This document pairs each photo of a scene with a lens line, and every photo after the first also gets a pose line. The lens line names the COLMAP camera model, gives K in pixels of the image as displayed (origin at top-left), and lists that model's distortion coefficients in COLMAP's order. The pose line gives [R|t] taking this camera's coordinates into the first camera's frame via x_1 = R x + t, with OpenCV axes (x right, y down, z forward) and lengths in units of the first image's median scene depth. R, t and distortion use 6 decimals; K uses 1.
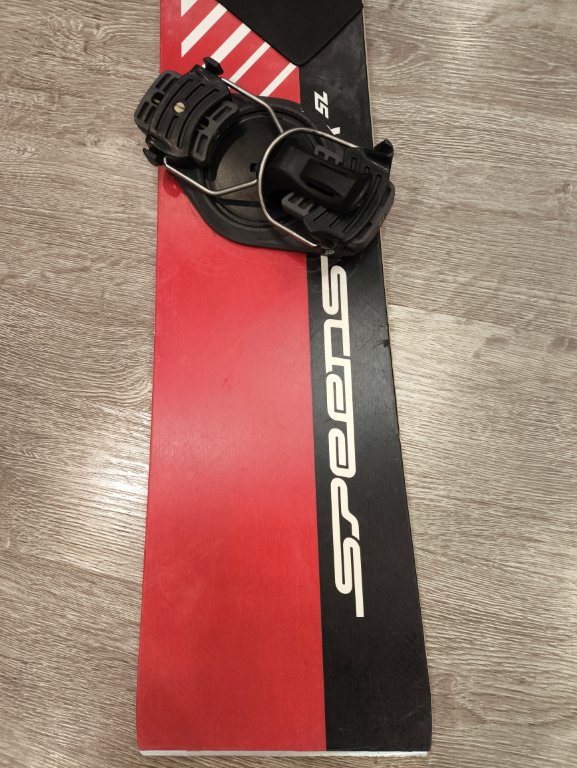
lens RADIAL K [[547.1, 0, 288.5], [0, 547.1, 384.0], [0, 0, 1]] dist [0.038199, -0.077653]
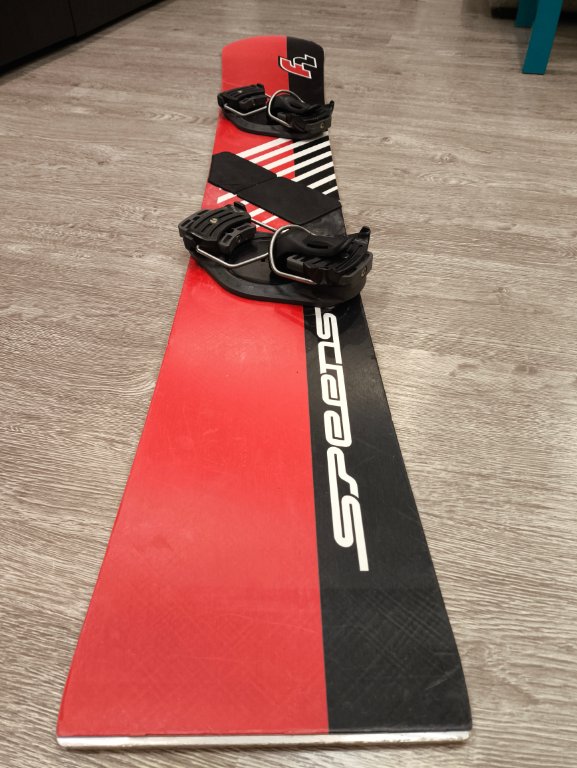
lens RADIAL K [[547.1, 0, 288.5], [0, 547.1, 384.0], [0, 0, 1]] dist [0.038199, -0.077653]
pose [[0.995836, 0.077583, 0.047868, -0.048226], [-0.031863, 0.788187, -0.614611, 0.695795], [-0.085412, 0.610526, 0.787377, 0.157527]]
